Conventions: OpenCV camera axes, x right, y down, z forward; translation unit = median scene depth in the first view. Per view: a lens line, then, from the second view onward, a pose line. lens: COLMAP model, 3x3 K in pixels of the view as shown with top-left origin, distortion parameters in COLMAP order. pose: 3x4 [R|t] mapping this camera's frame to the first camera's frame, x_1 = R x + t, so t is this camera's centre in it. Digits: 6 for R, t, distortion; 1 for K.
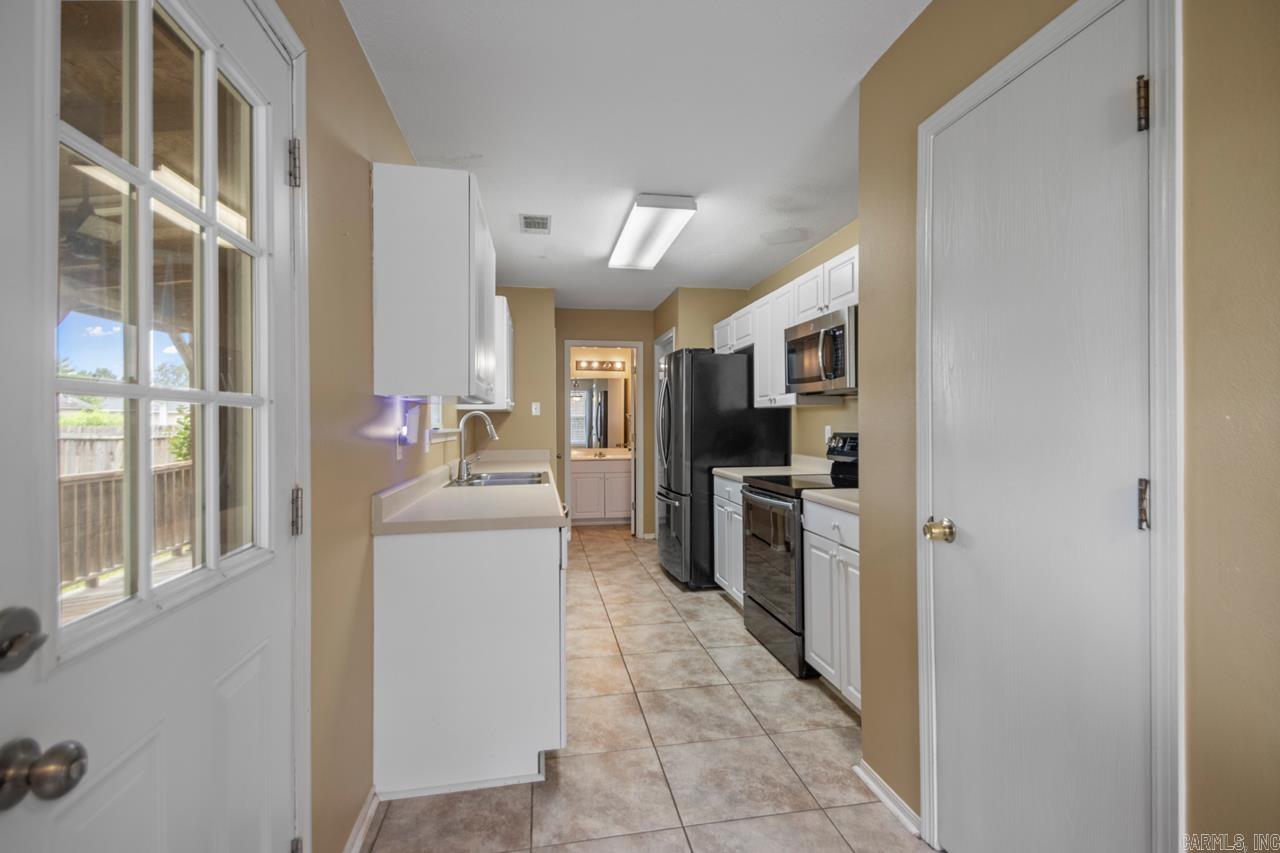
lens RADIAL K [[589.9, 0, 646.9], [0, 589.9, 423.5], [0, 0, 1]] dist [0.041410, -0.016750]
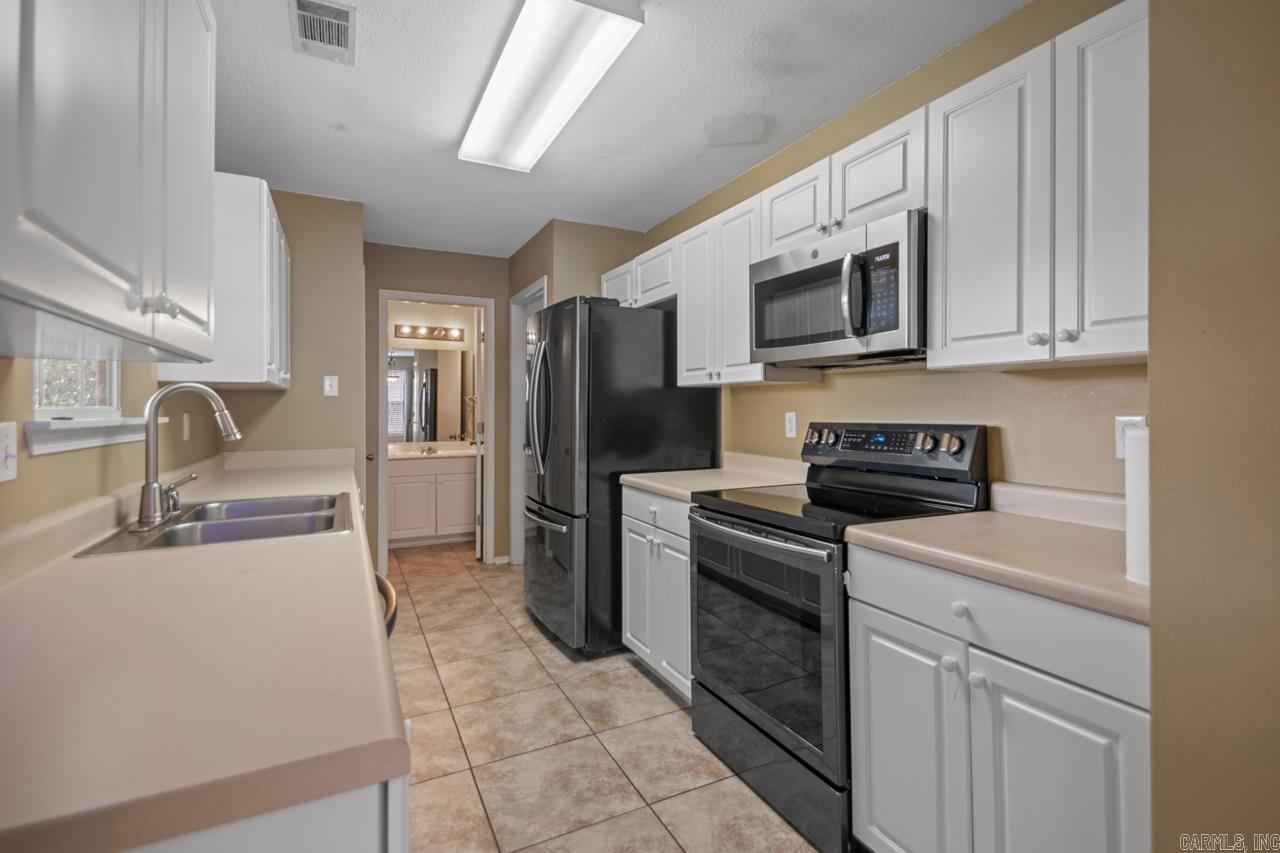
lens RADIAL K [[597.6, 0, 646.9], [0, 597.6, 406.7], [0, 0, 1]] dist [0.032841, -0.000129]
pose [[0.959353, 0.003750, 0.282185, -0.052344], [-0.002235, 0.999981, -0.005690, 0.001258], [-0.282201, 0.004828, 0.959343, 0.331571]]
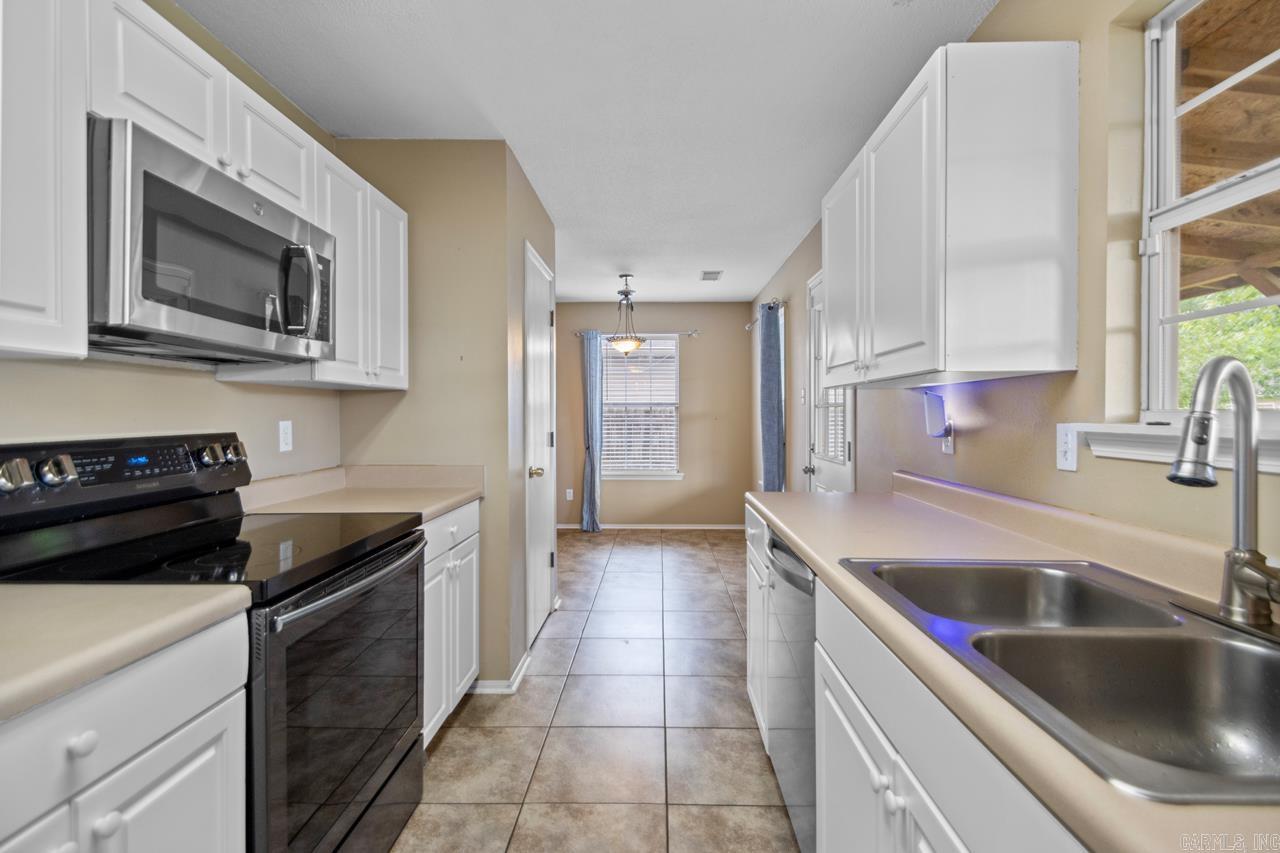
lens RADIAL K [[592.6, 0, 646.0], [0, 592.6, 414.6], [0, 0, 1]] dist [0.022144, -0.000119]
pose [[-0.979394, 0.008019, 0.201800, -0.087161], [0.007924, 0.999968, -0.001281, 0.001044], [-0.201804, 0.000344, -0.979426, 1.054312]]
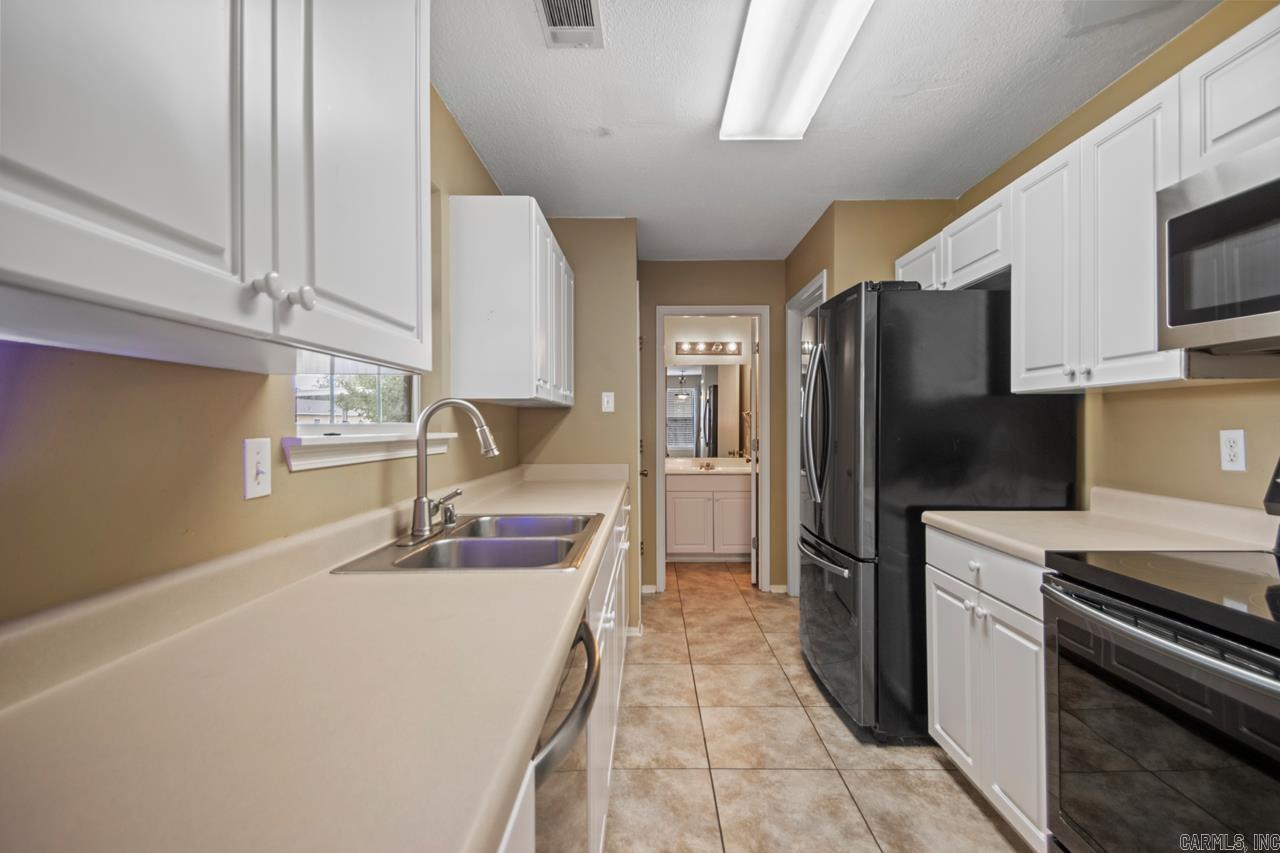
lens RADIAL K [[589.9, 0, 646.9], [0, 589.9, 423.5], [0, 0, 1]] dist [0.041410, -0.016750]
pose [[0.982643, 0.001519, -0.185502, -0.028048], [-0.002019, 0.999995, -0.002506, 0.000942], [0.185498, 0.002837, 0.982641, 0.443115]]
